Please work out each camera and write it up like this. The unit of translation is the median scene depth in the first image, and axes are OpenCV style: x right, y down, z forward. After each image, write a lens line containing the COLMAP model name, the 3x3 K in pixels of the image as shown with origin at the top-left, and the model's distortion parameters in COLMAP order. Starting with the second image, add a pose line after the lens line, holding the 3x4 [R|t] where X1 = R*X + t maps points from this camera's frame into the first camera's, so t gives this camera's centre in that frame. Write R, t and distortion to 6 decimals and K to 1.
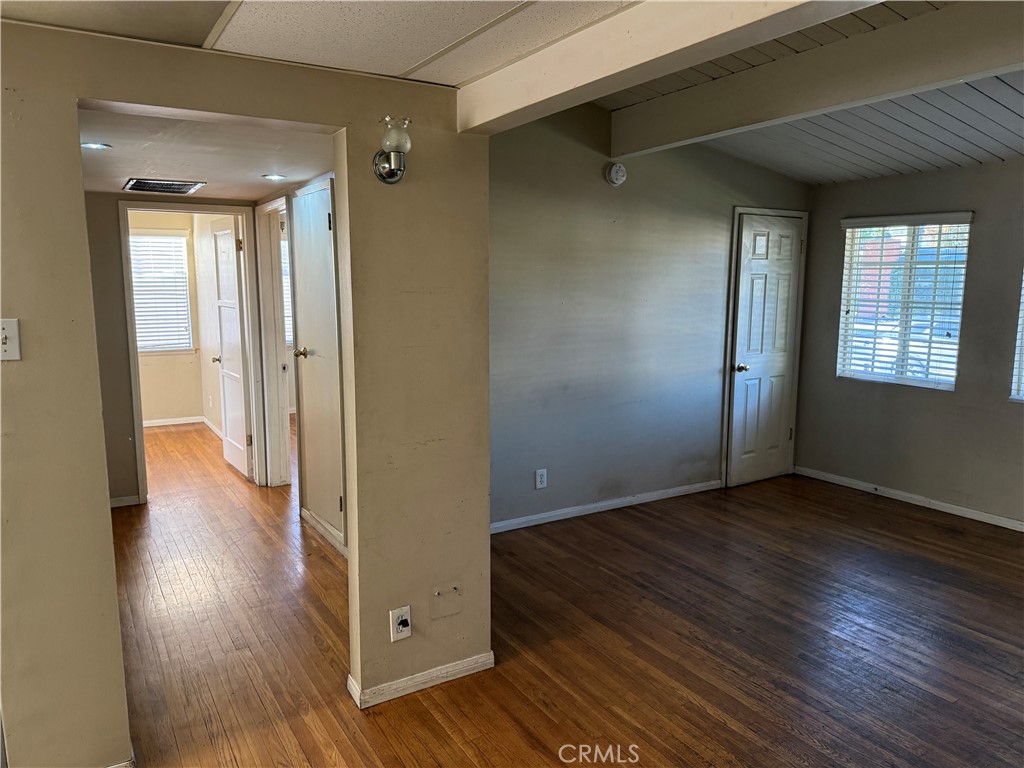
lens RADIAL K [[720.1, 0, 509.9], [0, 720.1, 386.2], [0, 0, 1]] dist [0.067672, -0.083290]
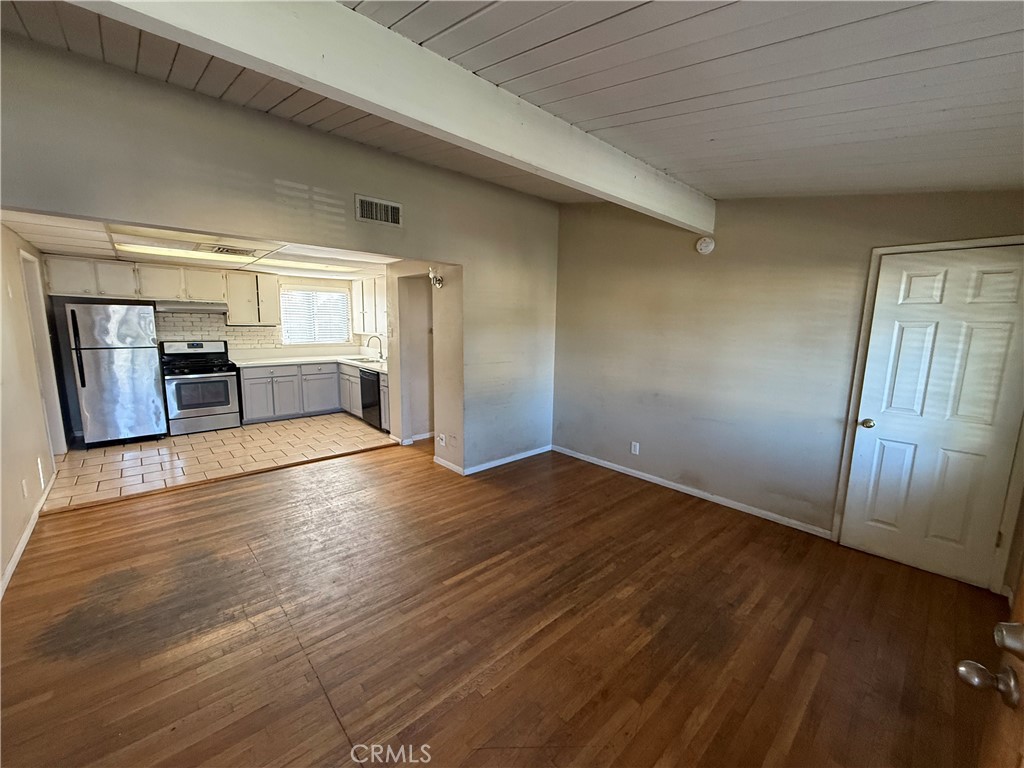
lens RADIAL K [[409.6, 0, 514.1], [0, 409.6, 382.3], [0, 0, 1]] dist [-0.001551, 0.000304]
pose [[0.192417, 0.141819, -0.971011, 0.848636], [-0.161285, 0.980616, 0.111261, -0.072252], [0.967968, 0.135201, 0.211561, 0.527884]]
